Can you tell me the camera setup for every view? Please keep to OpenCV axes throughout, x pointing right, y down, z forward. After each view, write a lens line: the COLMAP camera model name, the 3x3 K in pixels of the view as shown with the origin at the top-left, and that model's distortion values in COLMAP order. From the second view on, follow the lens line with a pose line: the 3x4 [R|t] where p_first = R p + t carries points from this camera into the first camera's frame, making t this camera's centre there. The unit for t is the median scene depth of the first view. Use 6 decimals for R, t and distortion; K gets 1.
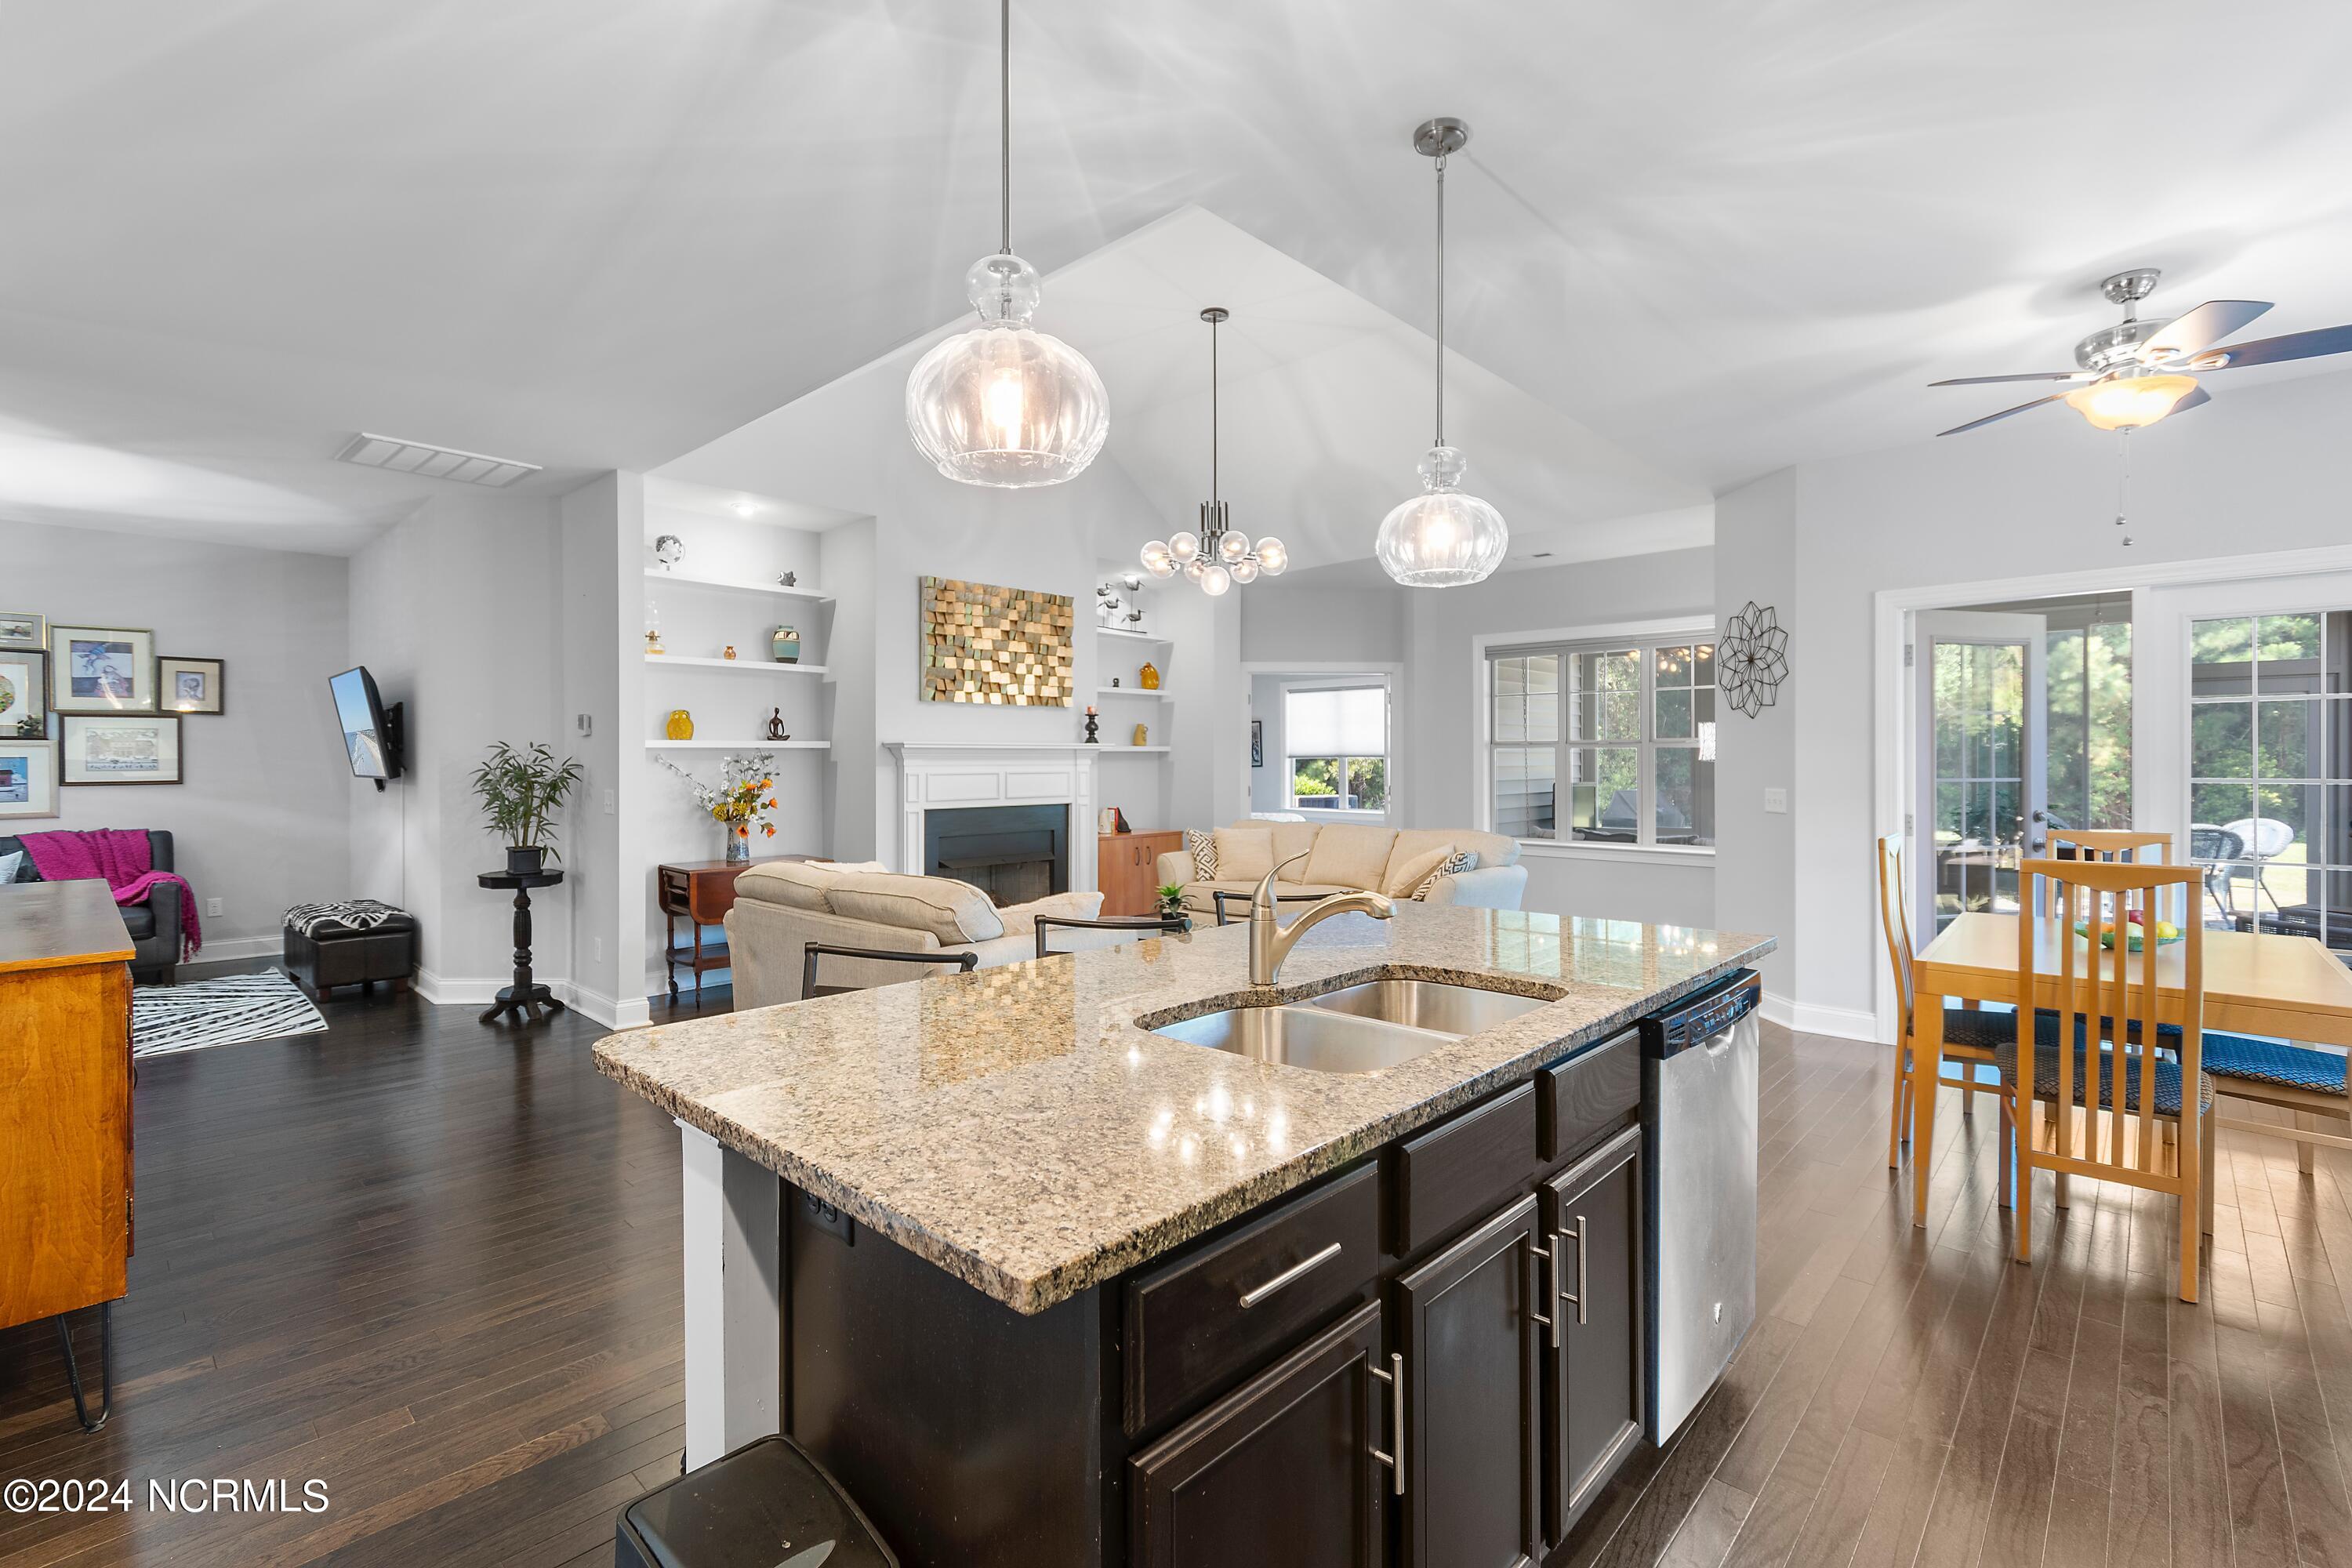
lens RADIAL K [[1047.2, 0, 1162.1], [0, 1047.2, 758.5], [0, 0, 1]] dist [-0.000617, -0.000084]
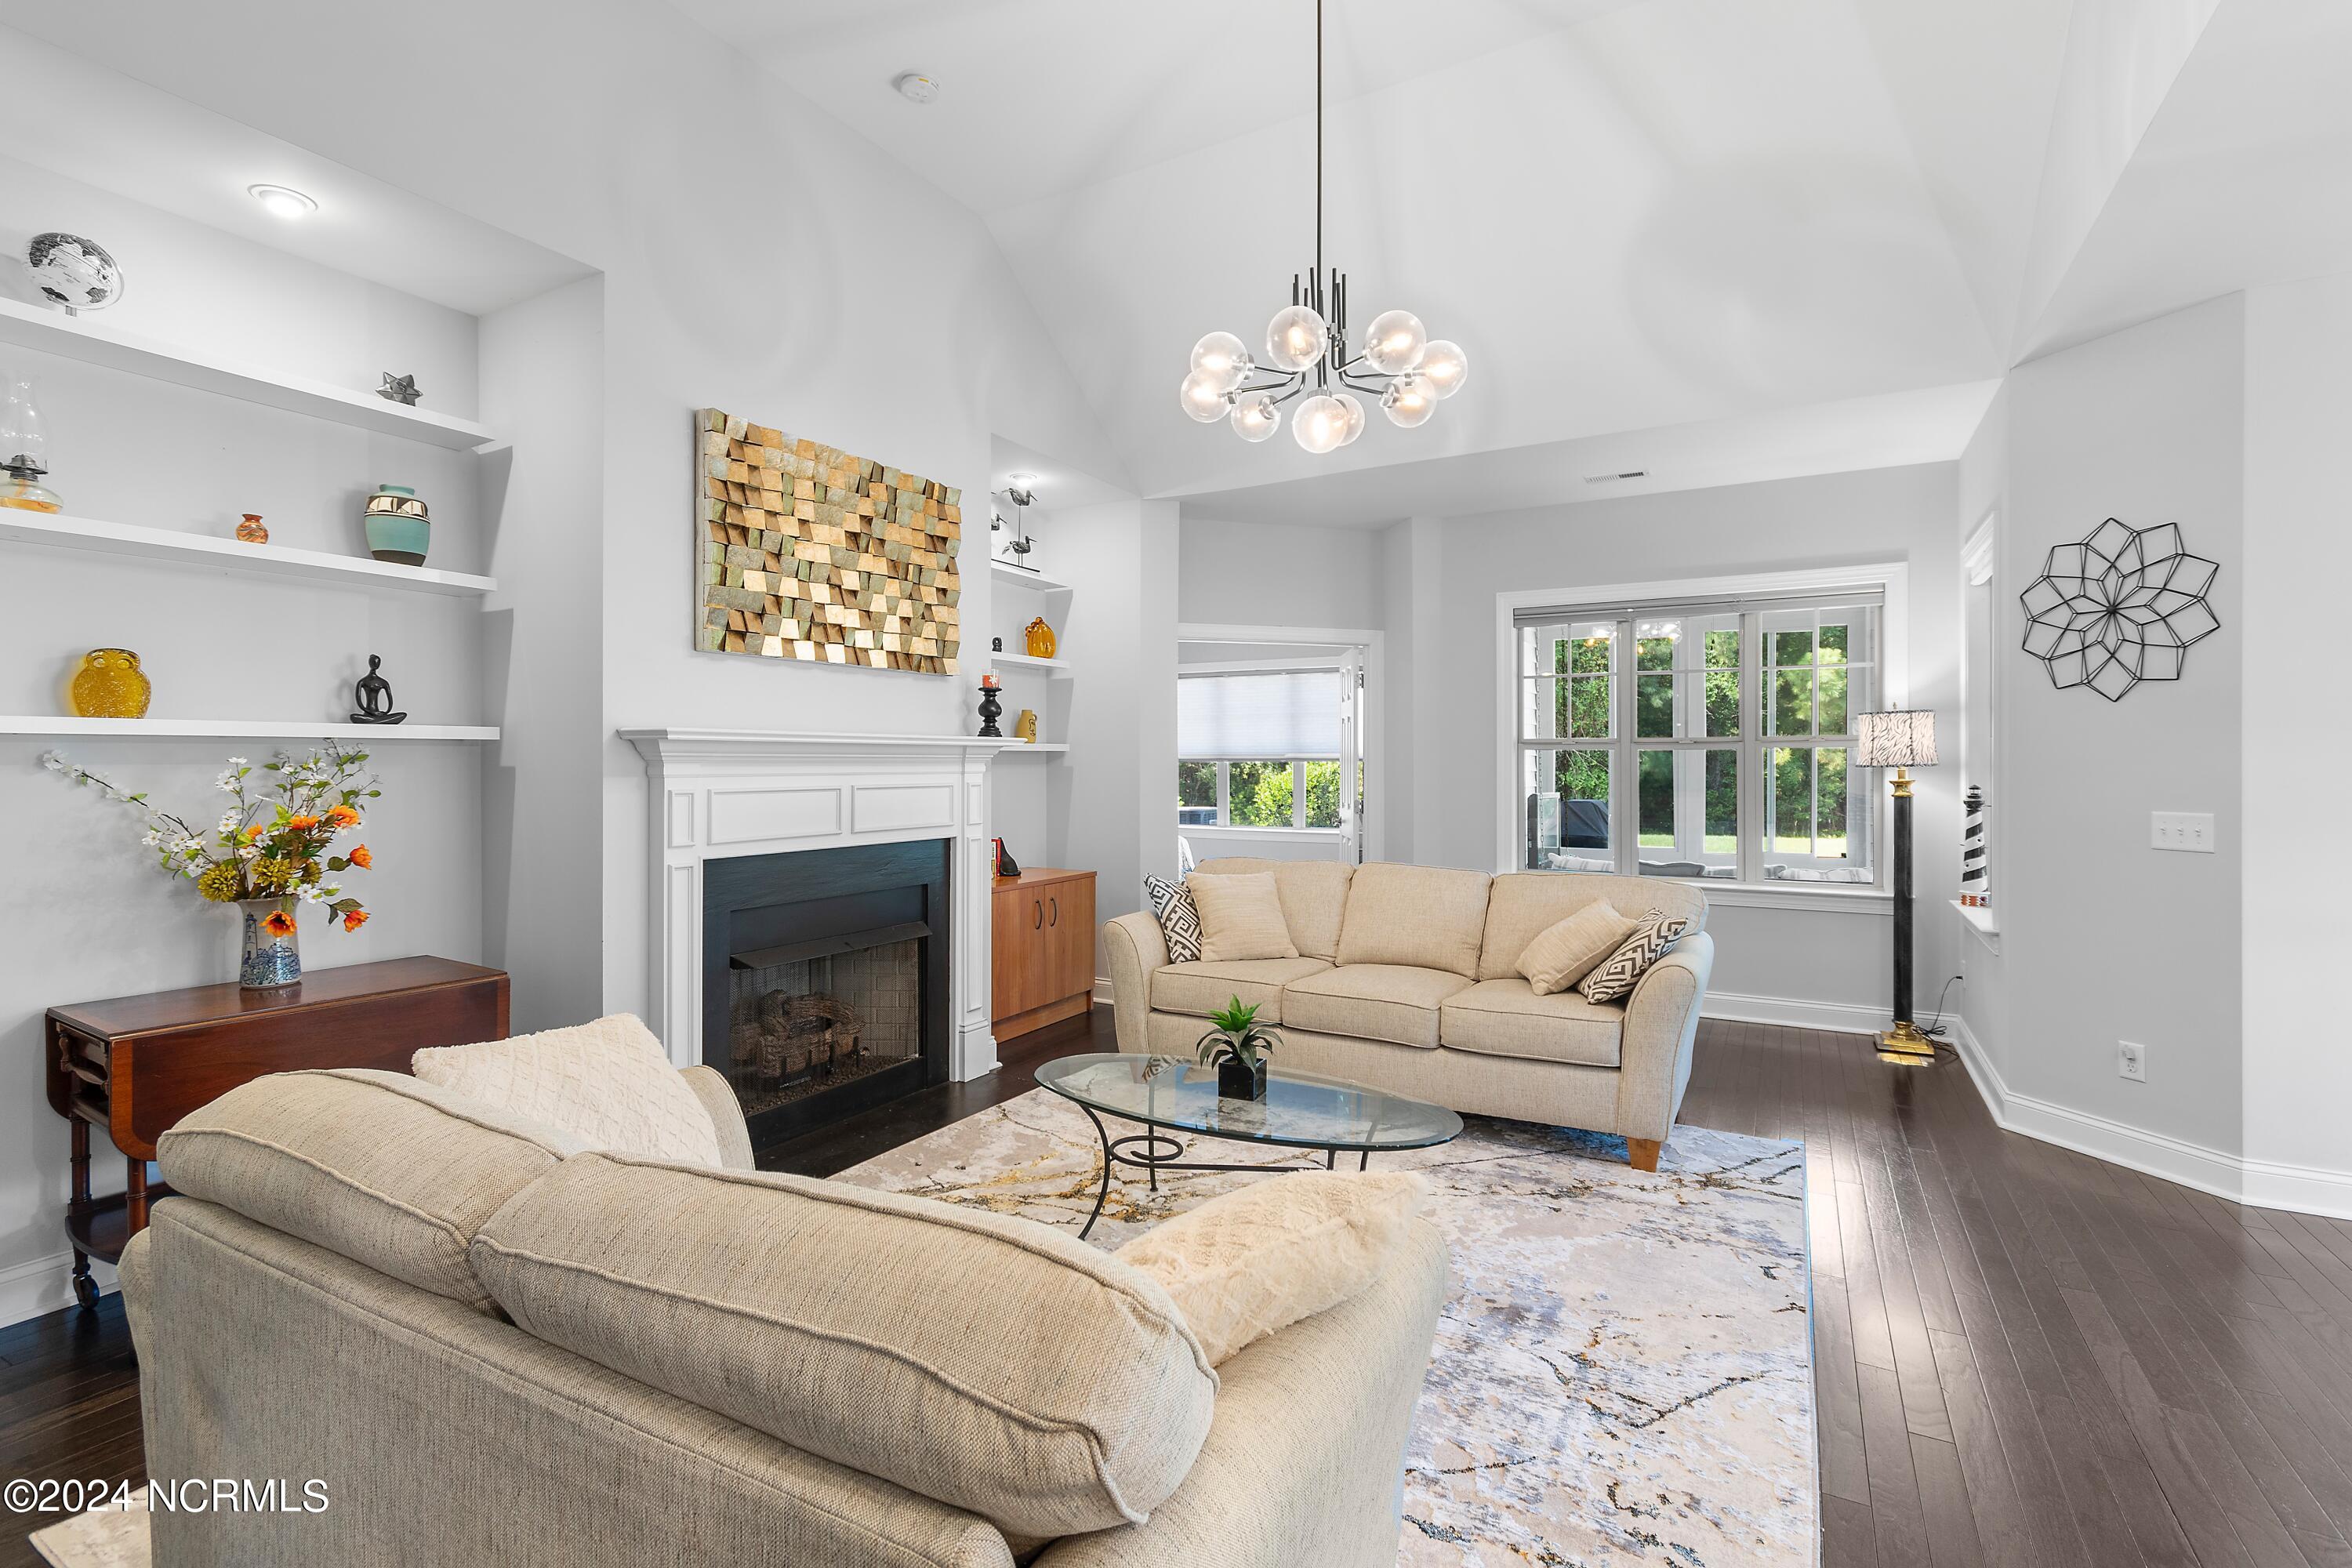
lens RADIAL K [[1081.4, 0, 1171.5], [0, 1081.4, 760.1], [0, 0, 1]] dist [0.002556, 0.000752]
pose [[0.969691, 0.002029, 0.244328, -0.131457], [-0.001590, 0.999997, -0.001994, 0.000022], [-0.244331, 0.001546, 0.969691, 0.419033]]
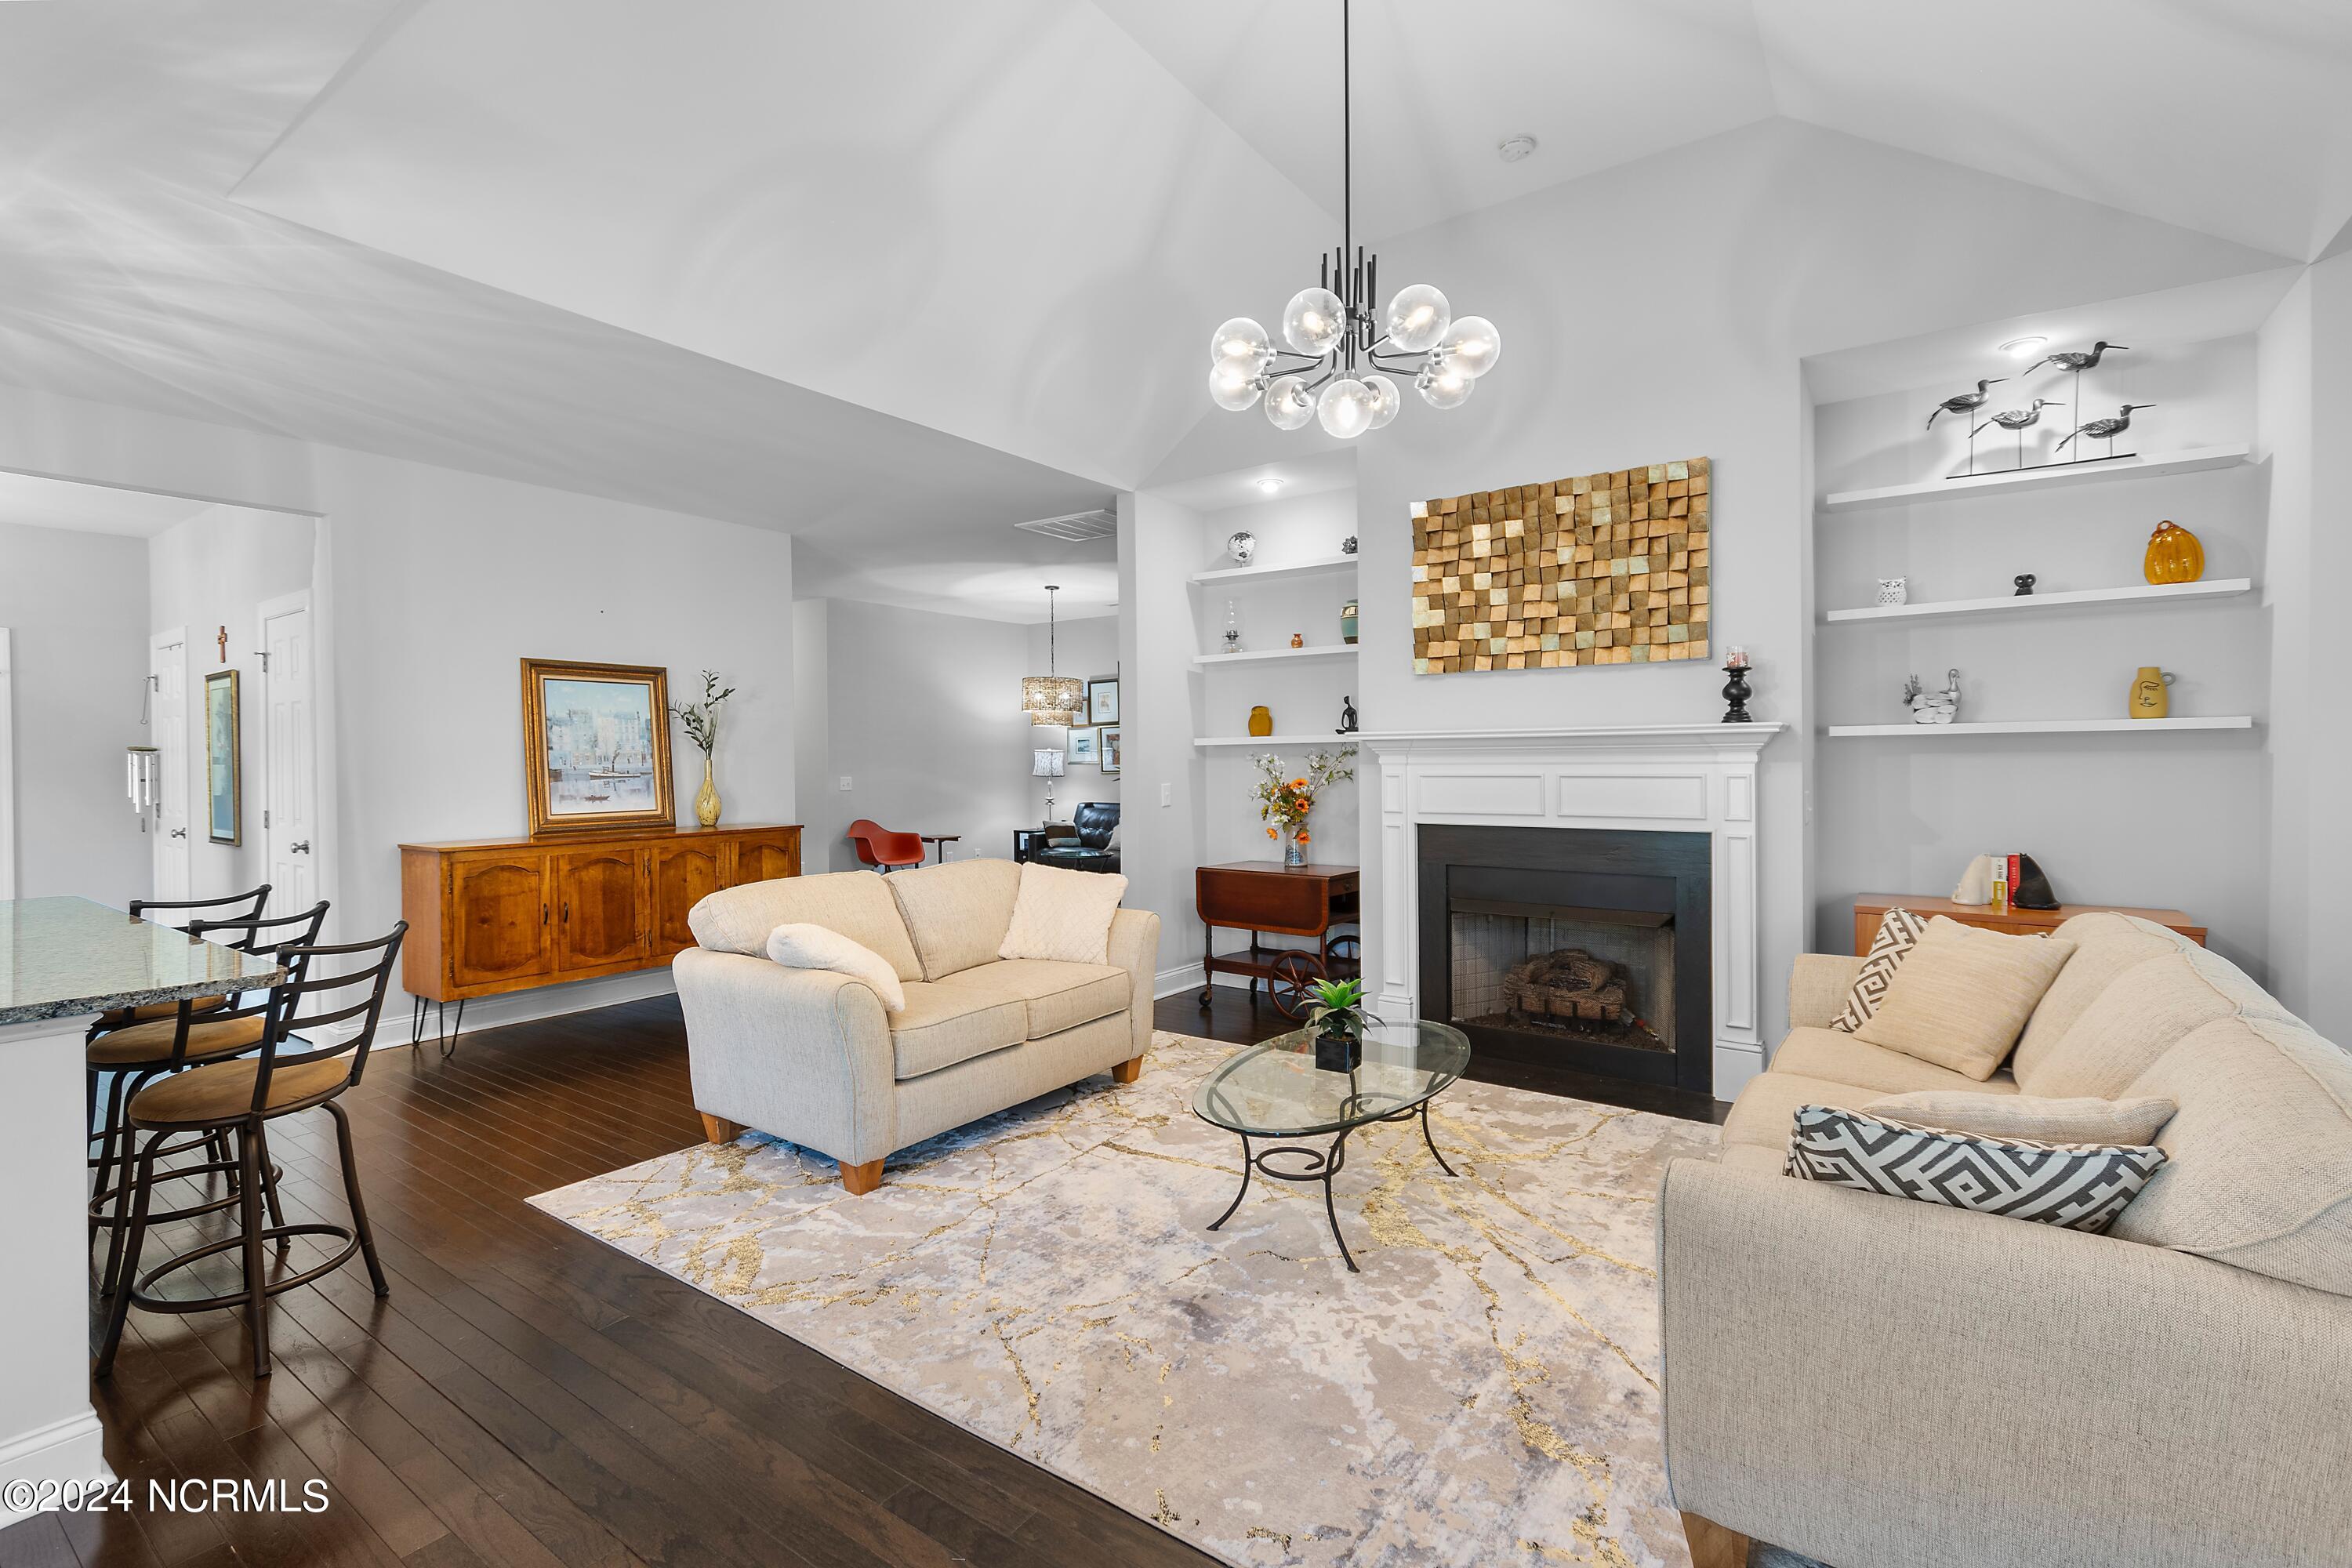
lens RADIAL K [[1055.3, 0, 1179.5], [0, 1055.3, 771.7], [0, 0, 1]] dist [-0.000168, 0.000135]
pose [[0.142820, 0.013285, -0.989659, 0.469746], [0.009934, 0.999840, 0.014856, -0.000347], [0.989699, -0.011953, 0.142665, 0.719500]]
